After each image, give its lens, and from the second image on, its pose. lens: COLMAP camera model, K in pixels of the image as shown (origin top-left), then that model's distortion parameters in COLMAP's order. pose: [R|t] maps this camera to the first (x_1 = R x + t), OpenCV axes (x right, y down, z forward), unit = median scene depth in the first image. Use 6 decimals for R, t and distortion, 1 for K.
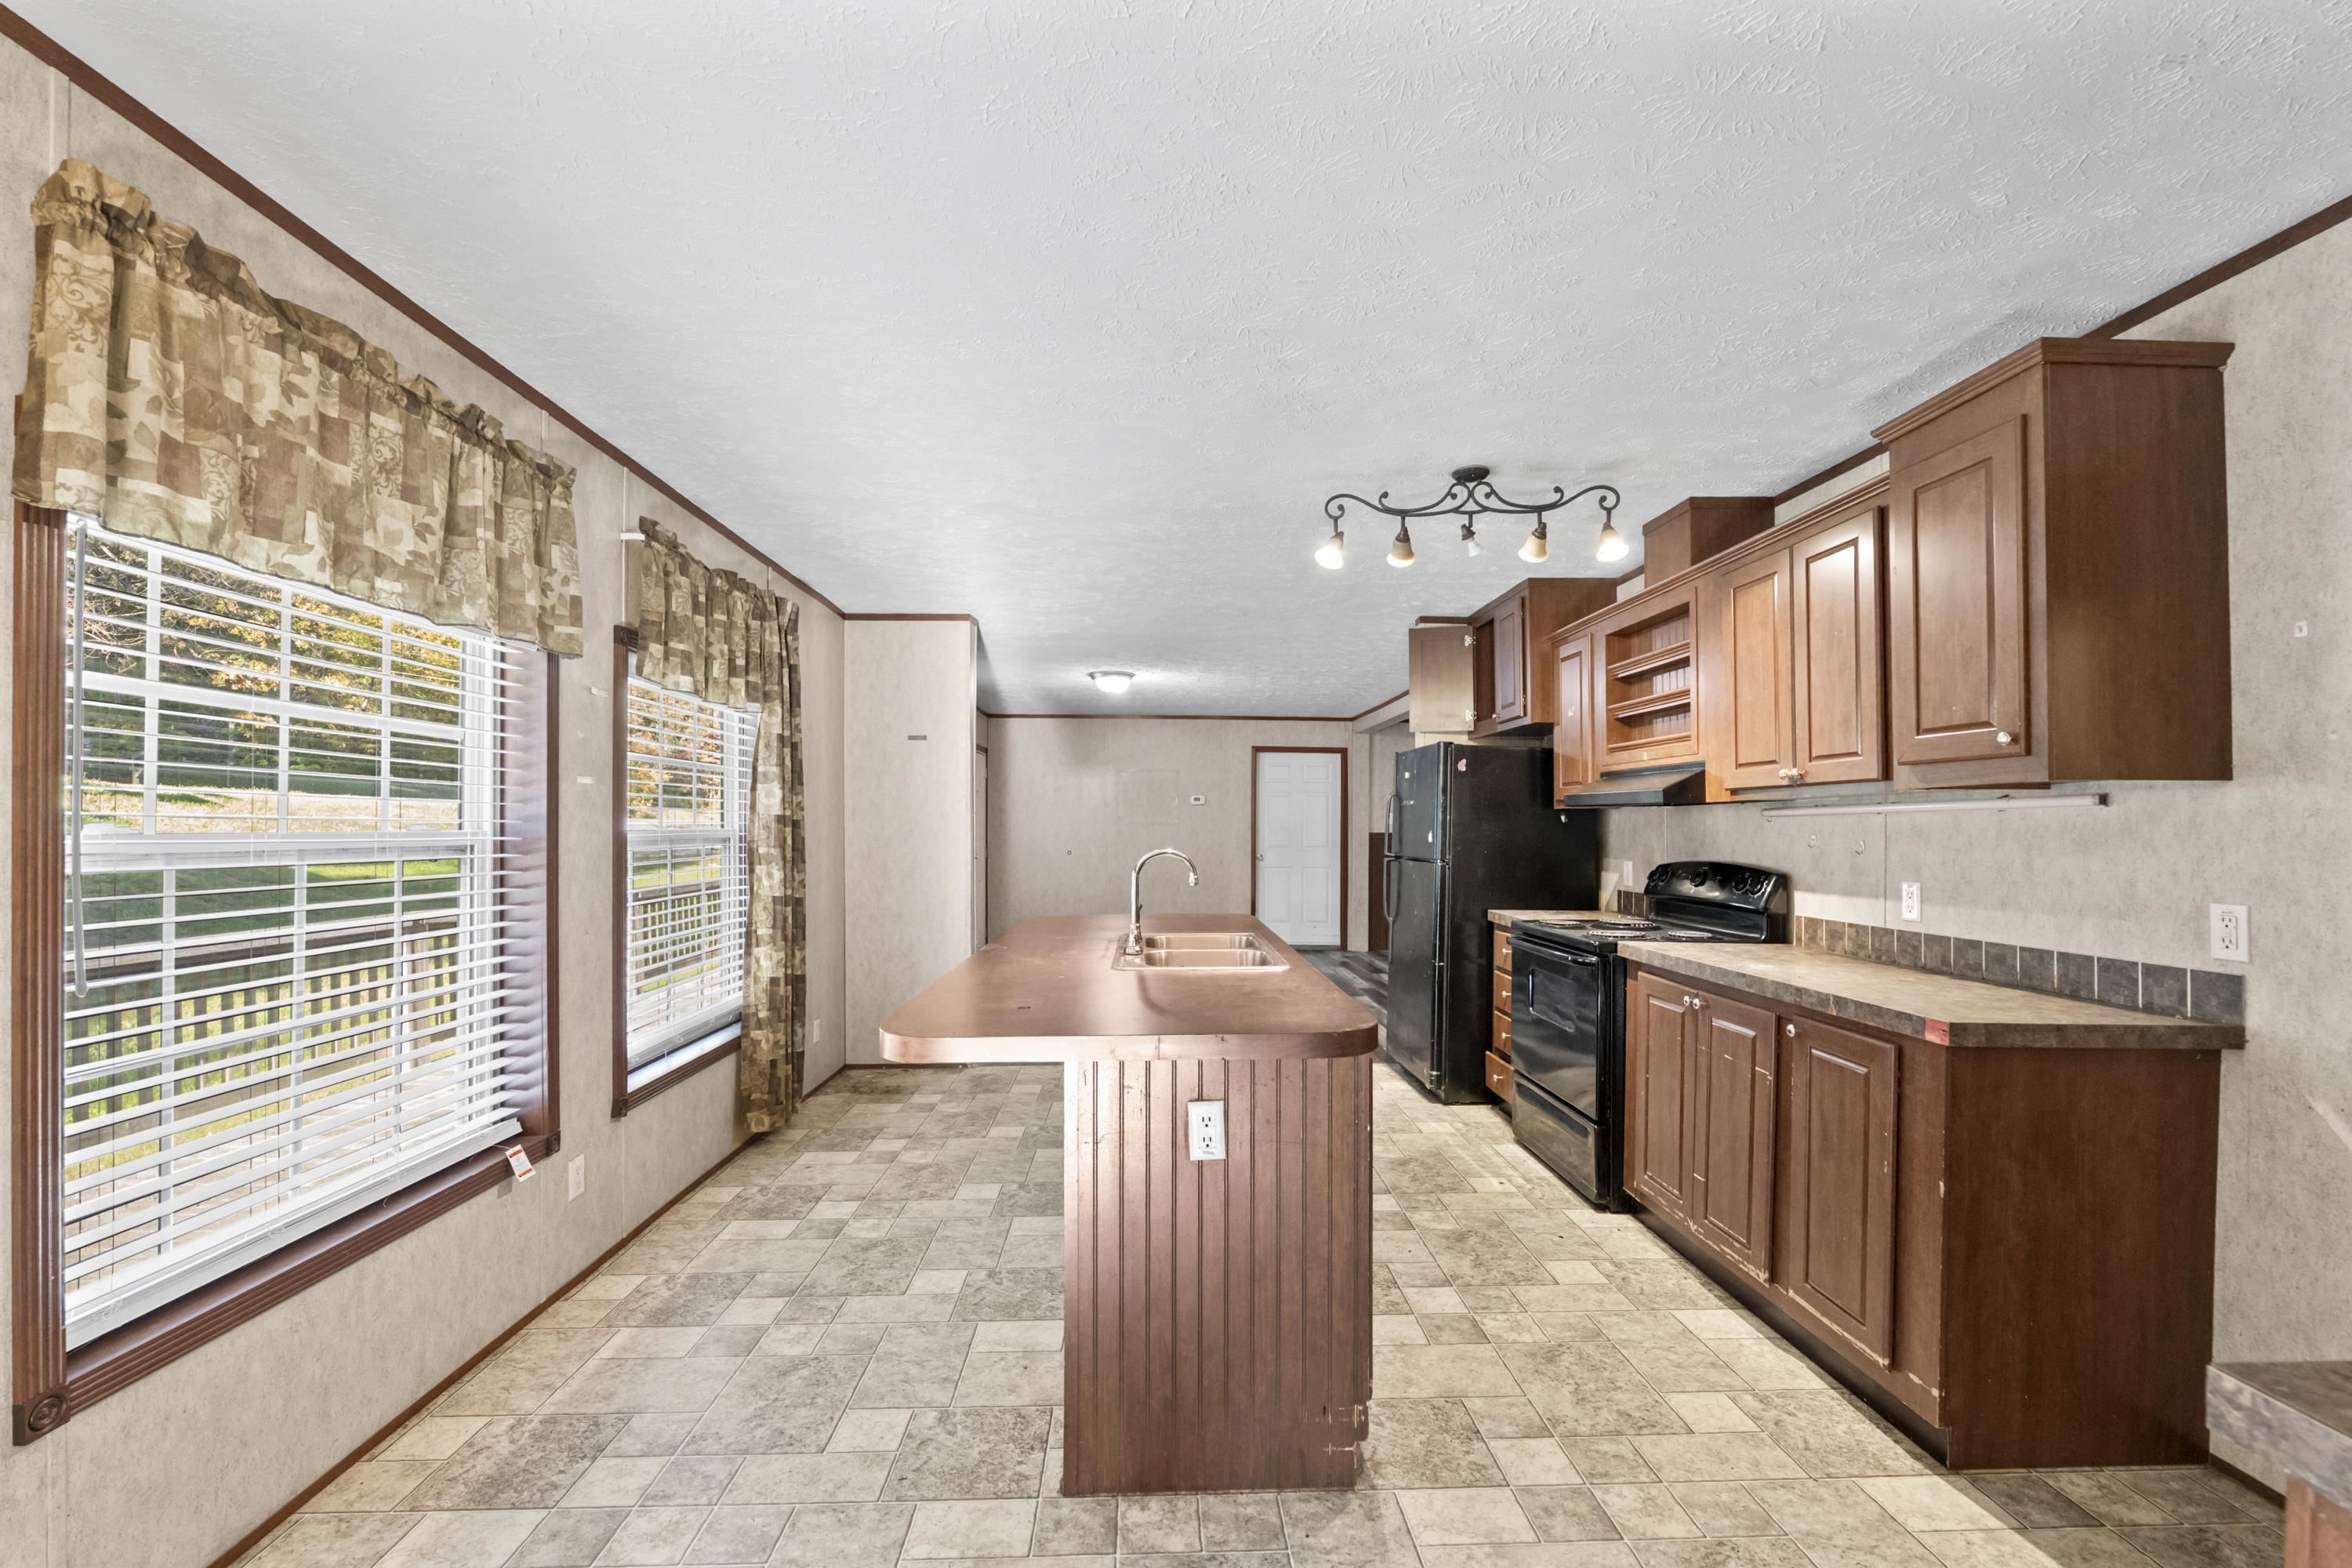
lens RADIAL K [[968.0, 0, 1146.5], [0, 968.0, 814.7], [0, 0, 1]] dist [-0.014385, 0.000877]
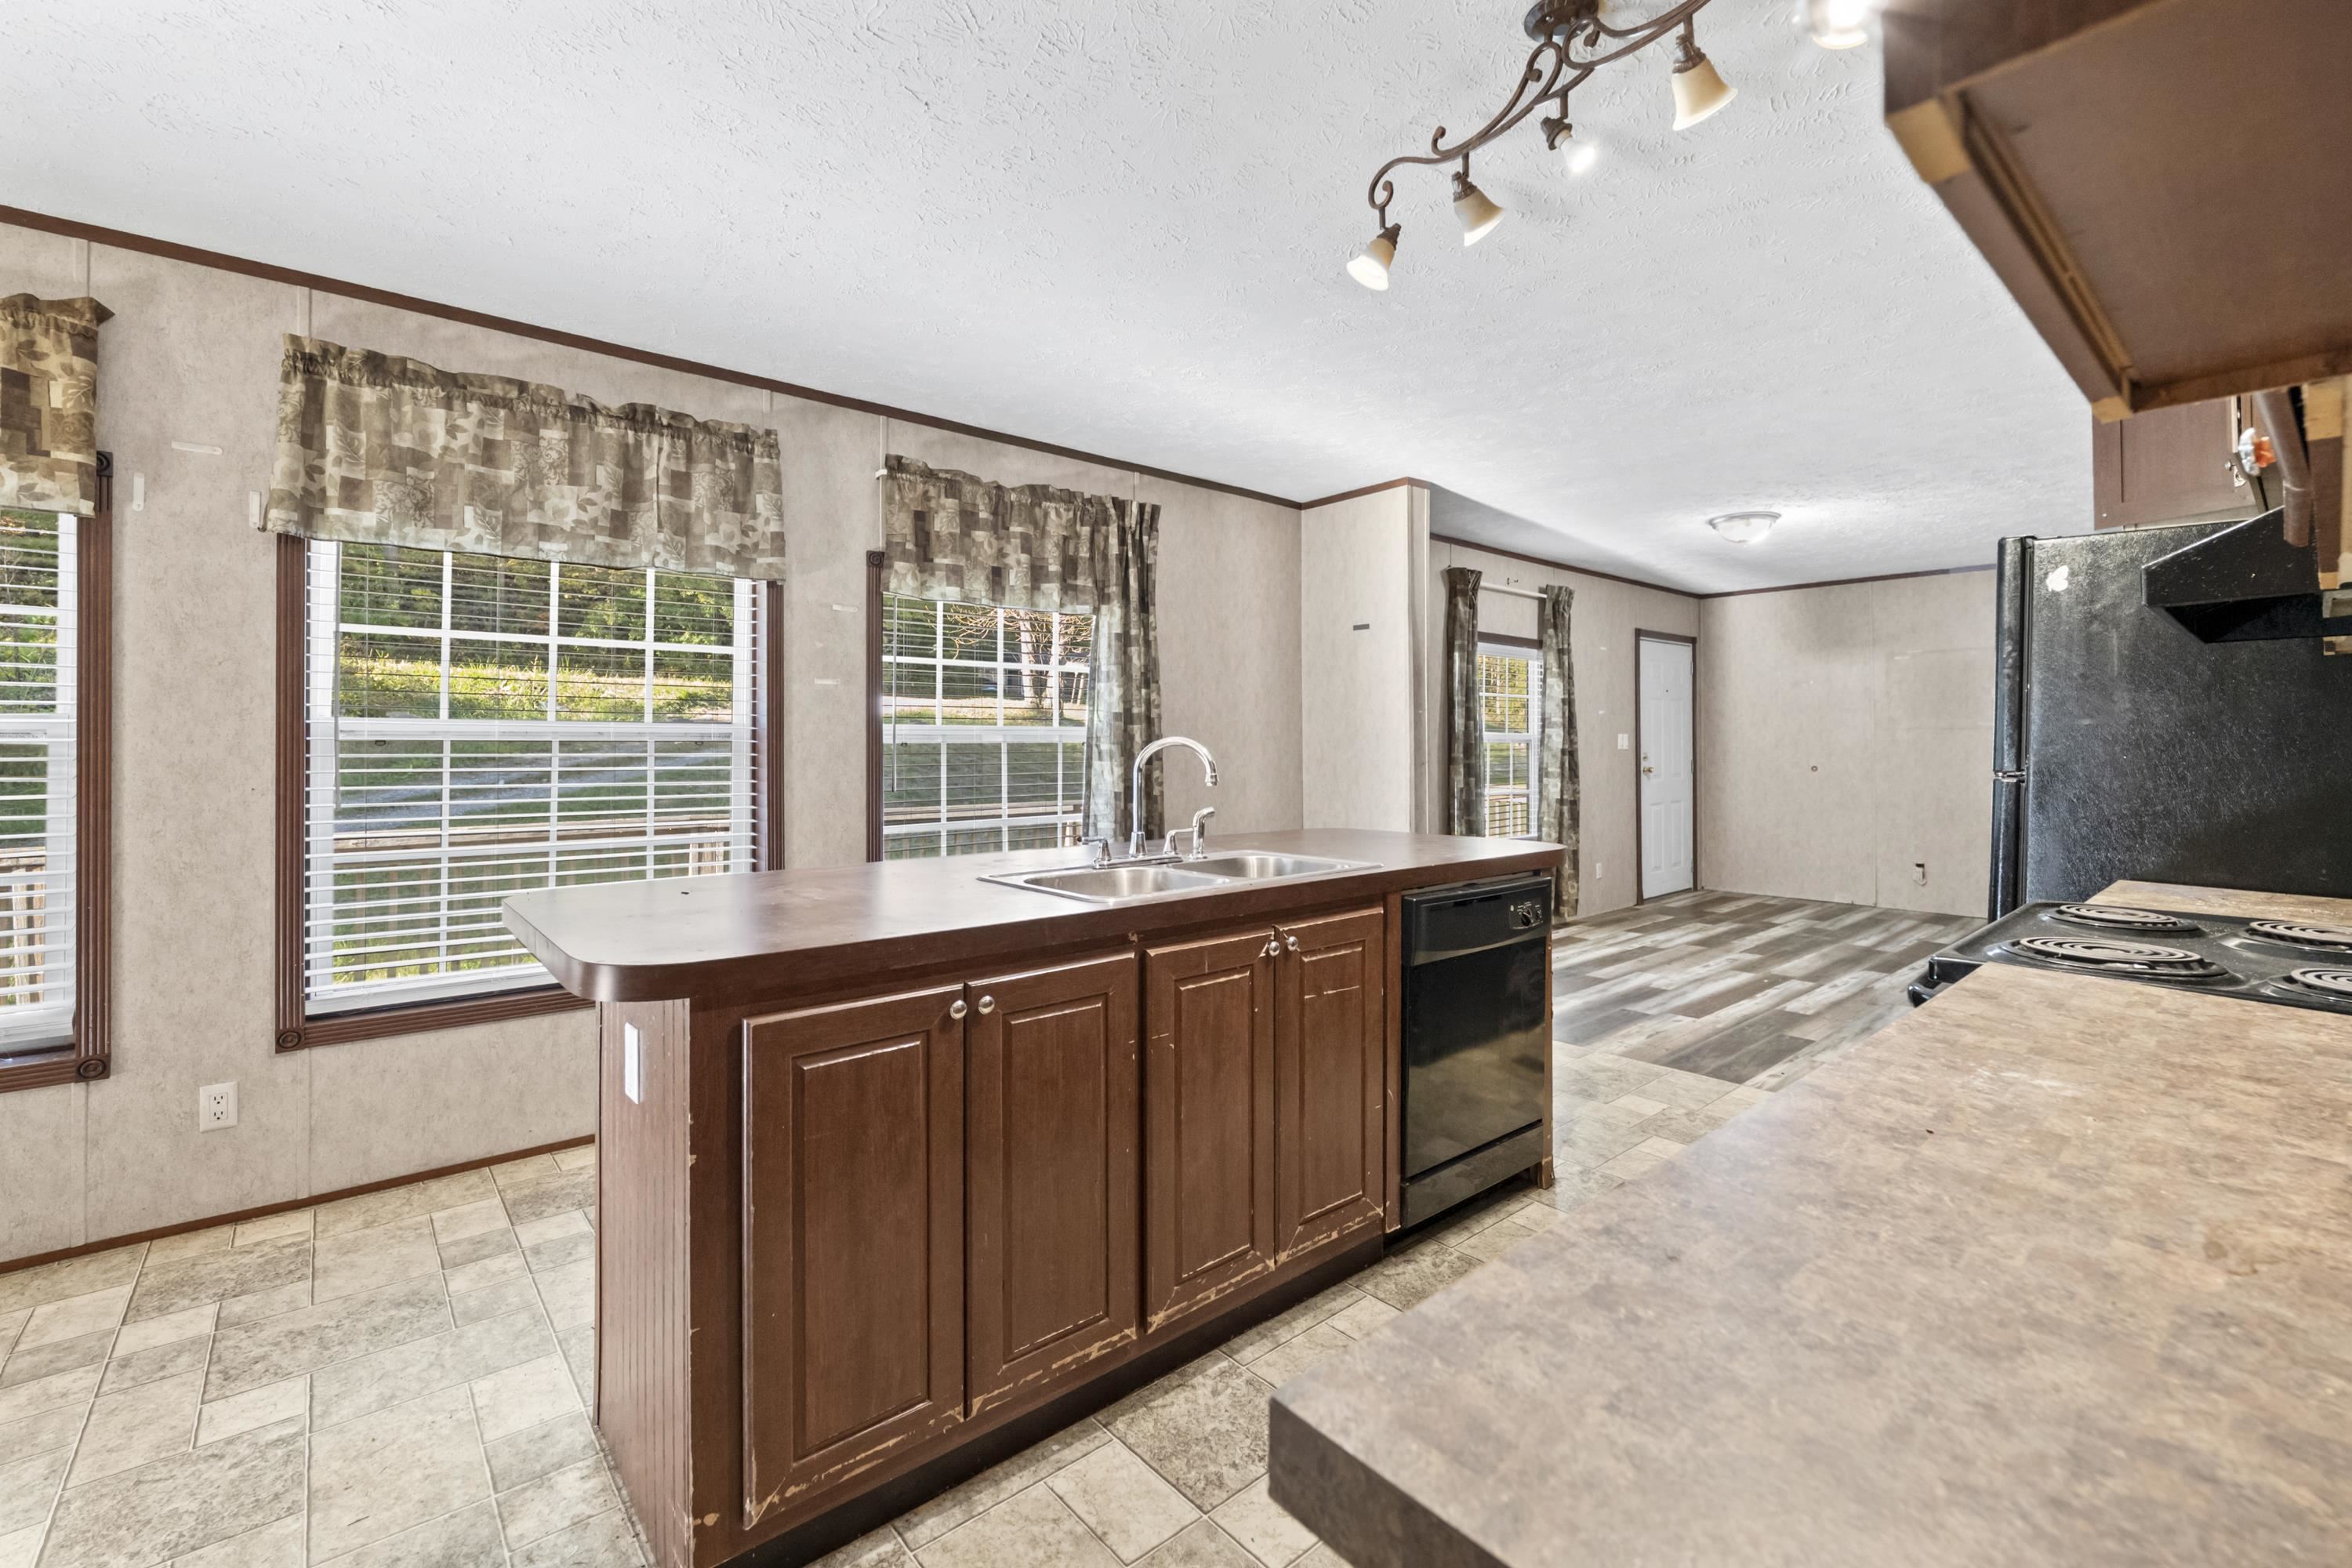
lens RADIAL K [[968.0, 0, 1204.7], [0, 968.0, 745.1], [0, 0, 1]] dist [-0.014385, 0.000877]
pose [[0.650253, 0.002171, -0.759715, 0.671307], [0.009276, 0.999899, 0.010797, 0.037553], [0.759661, -0.014068, 0.650167, 0.566976]]
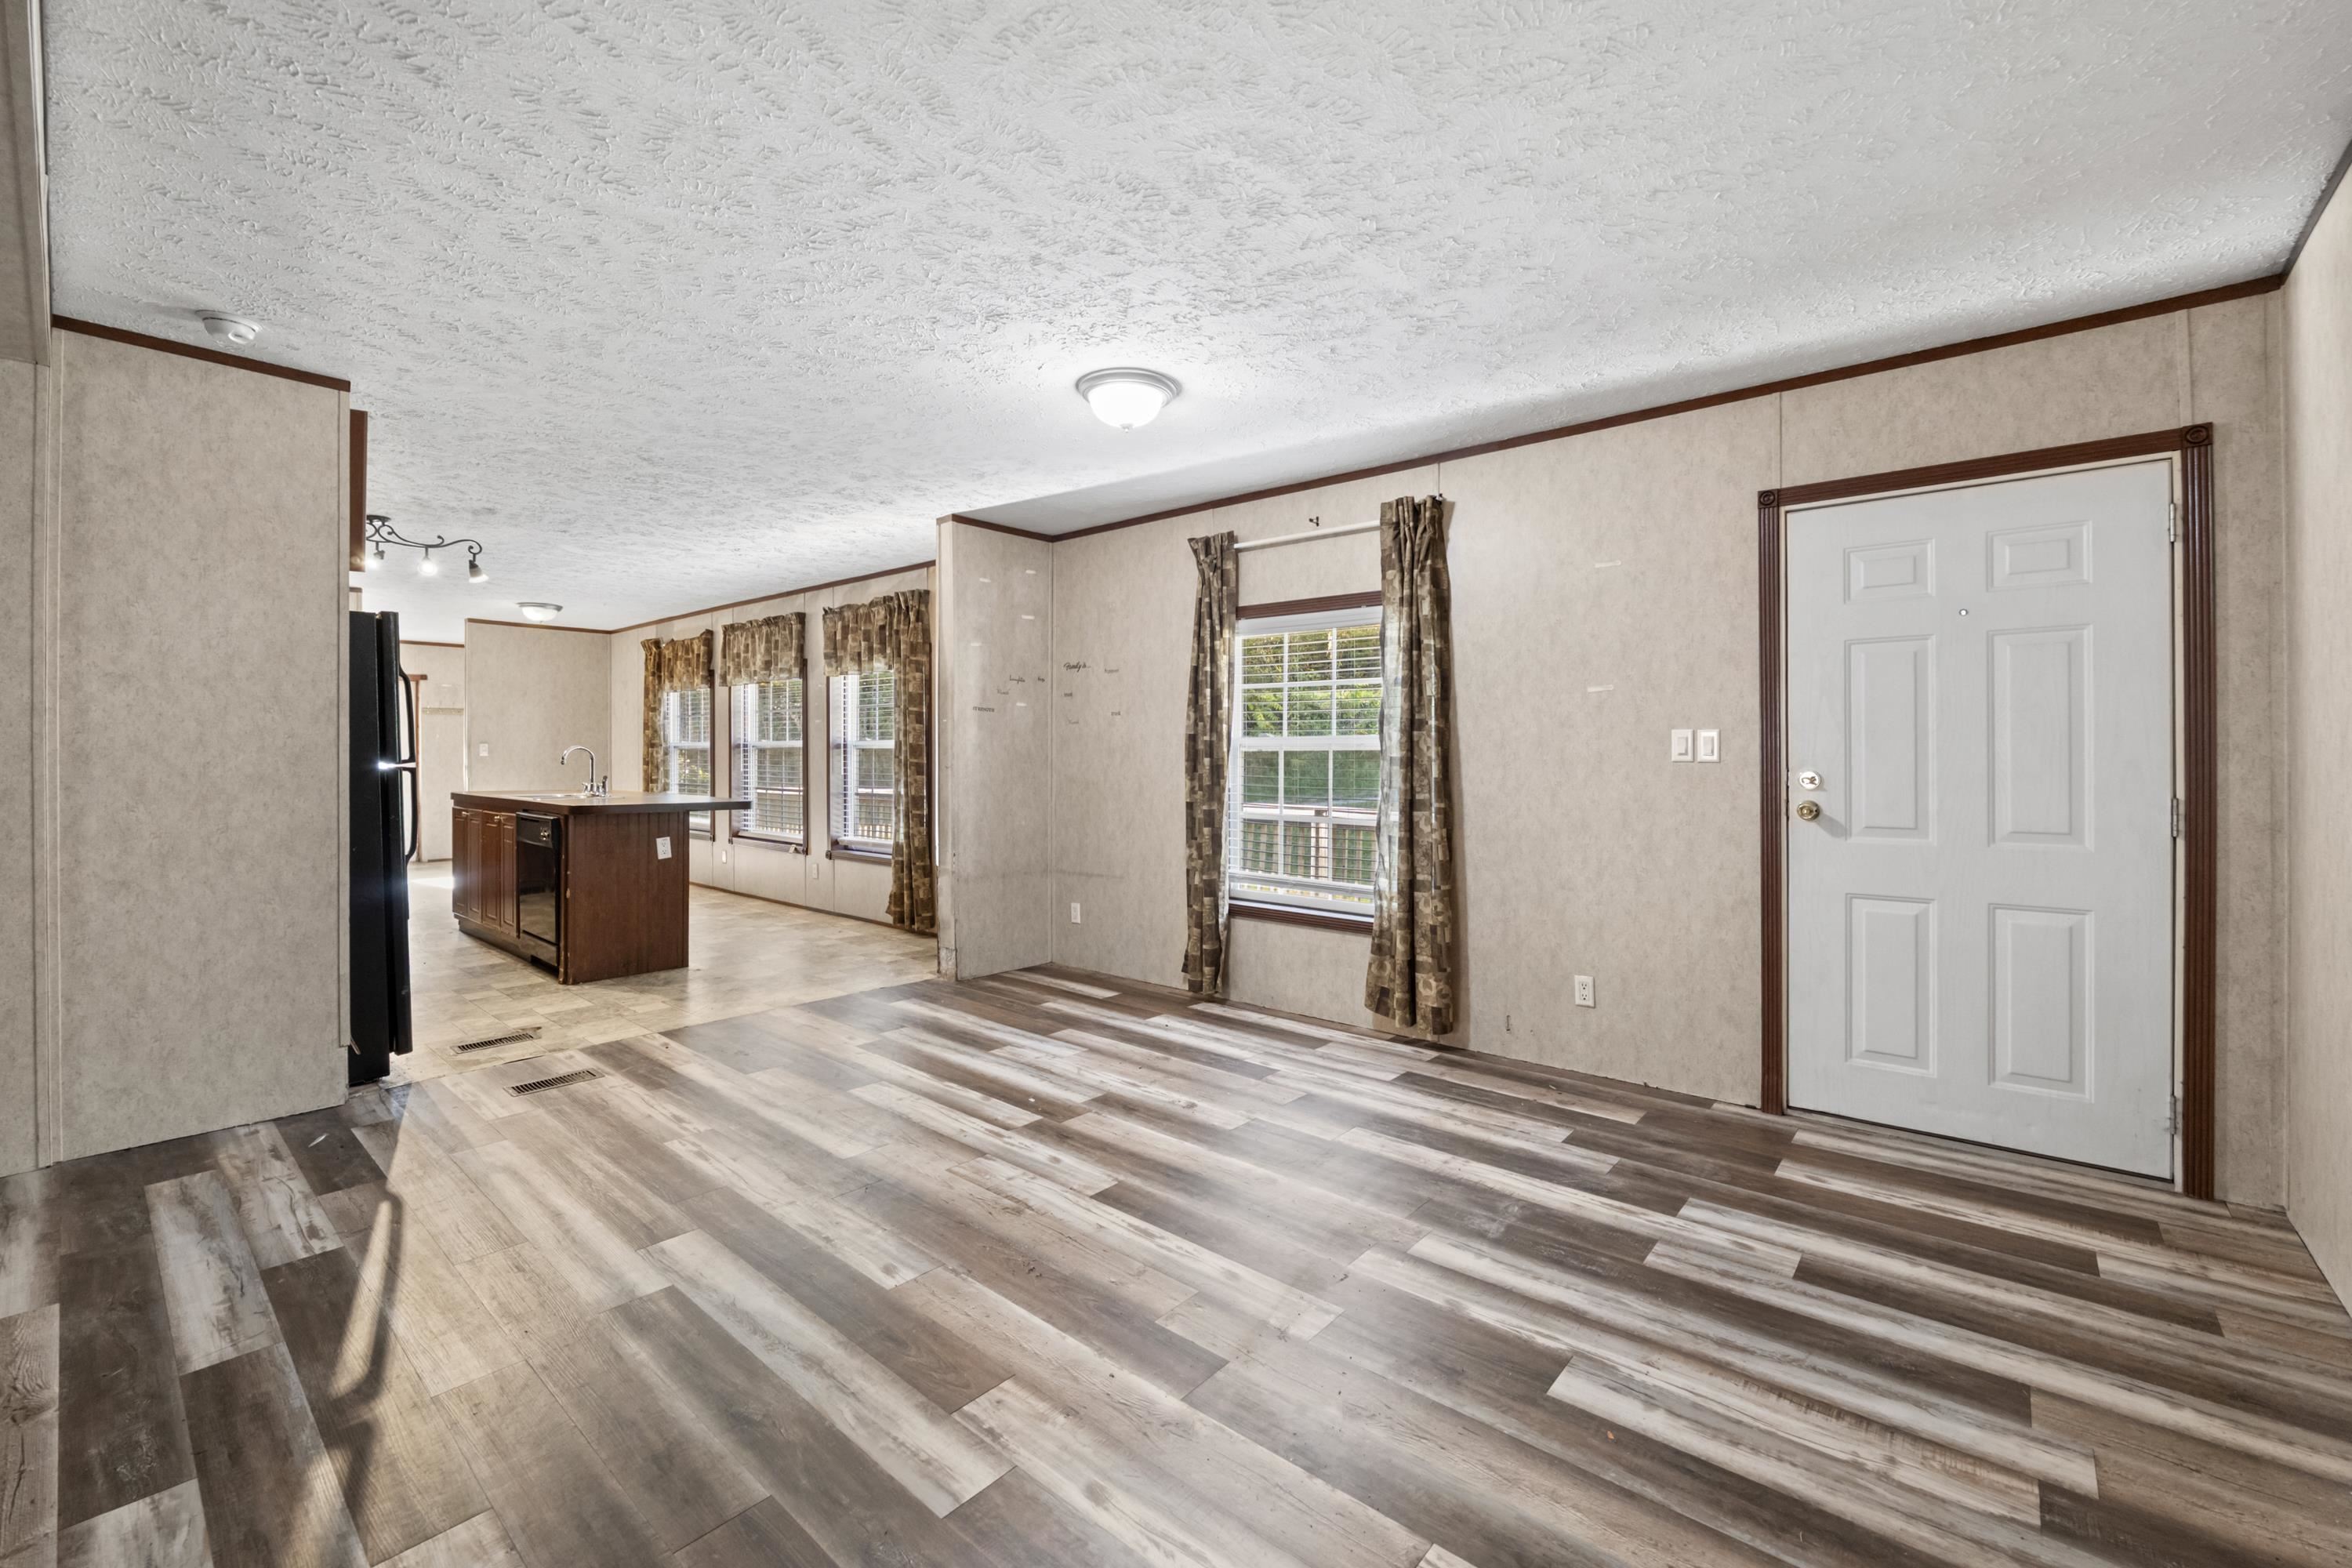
lens RADIAL K [[968.0, 0, 1186.4], [0, 968.0, 760.0], [0, 0, 1]] dist [-0.014385, 0.000877]
pose [[-0.644817, 0.000863, -0.764336, 0.781760], [0.005787, 0.999976, -0.003753, 0.086328], [0.764315, -0.006843, -0.644807, 3.467441]]
